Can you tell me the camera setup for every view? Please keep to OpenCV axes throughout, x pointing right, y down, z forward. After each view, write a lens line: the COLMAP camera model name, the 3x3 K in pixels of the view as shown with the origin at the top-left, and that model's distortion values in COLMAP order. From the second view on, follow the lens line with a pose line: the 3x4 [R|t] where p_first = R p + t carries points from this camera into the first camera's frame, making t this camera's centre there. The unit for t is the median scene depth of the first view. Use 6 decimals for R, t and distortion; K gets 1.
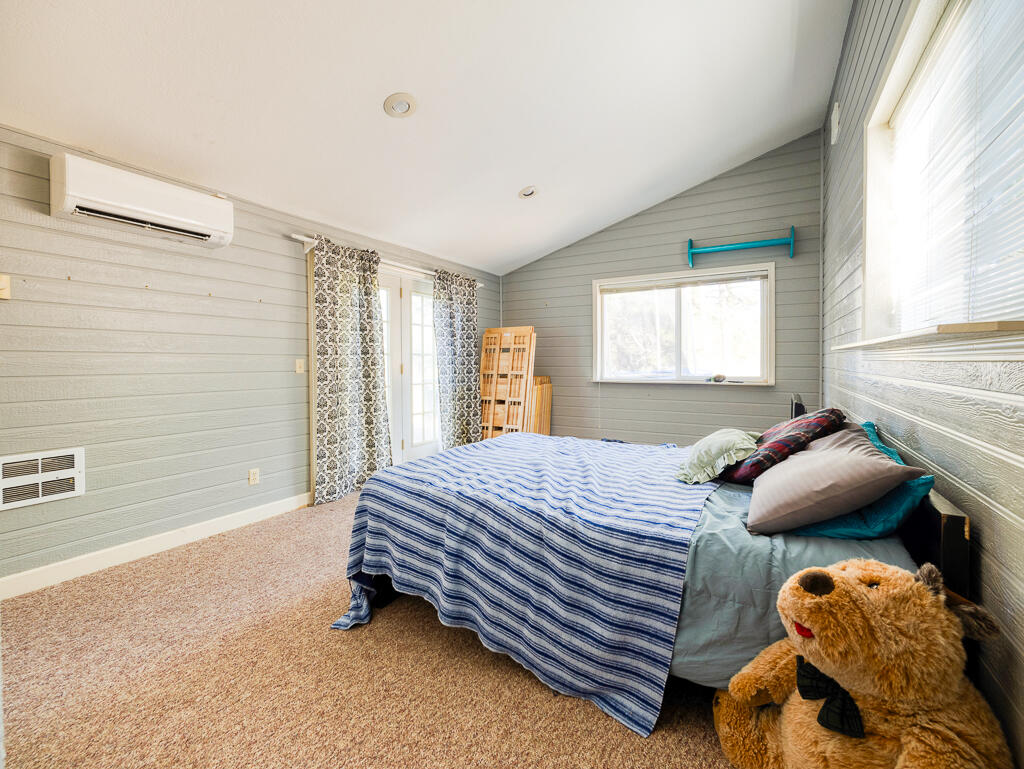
lens RADIAL K [[444.3, 0, 505.0], [0, 444.3, 365.1], [0, 0, 1]] dist [-0.001424, 0.000334]
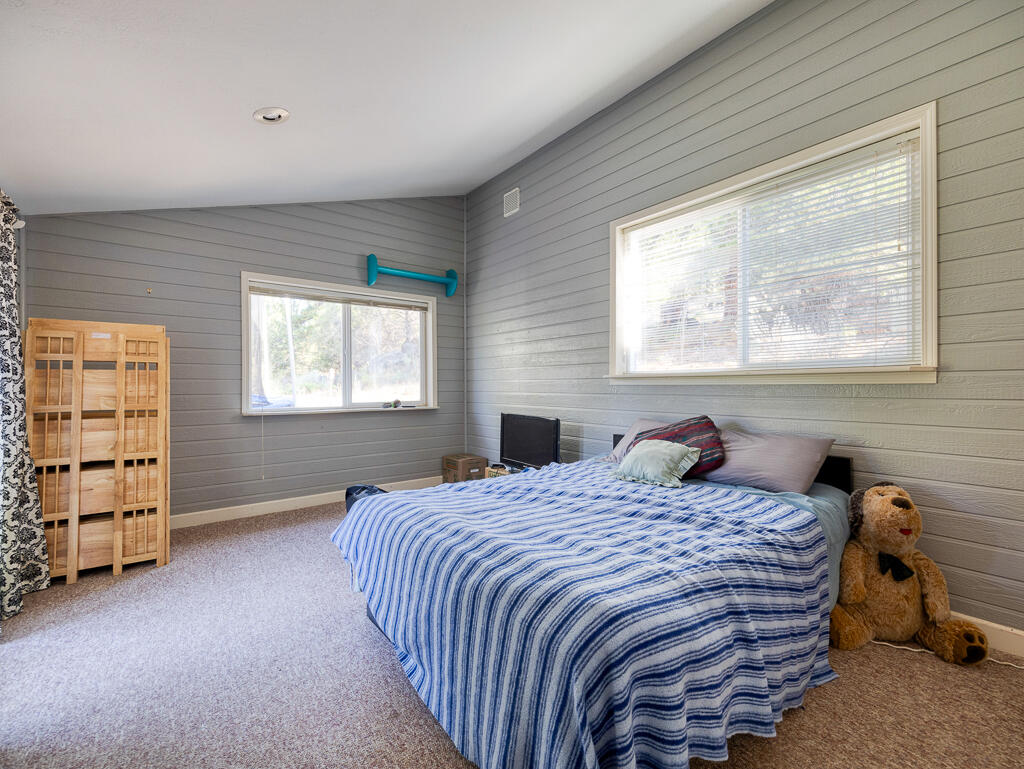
lens RADIAL K [[444.3, 0, 512.2], [0, 444.3, 388.2], [0, 0, 1]] dist [-0.001424, 0.000334]
pose [[0.365150, -0.002559, 0.930945, -0.319582], [0.010978, 0.999939, -0.001558, 0.000039], [-0.930884, 0.010788, 0.365155, 0.367876]]
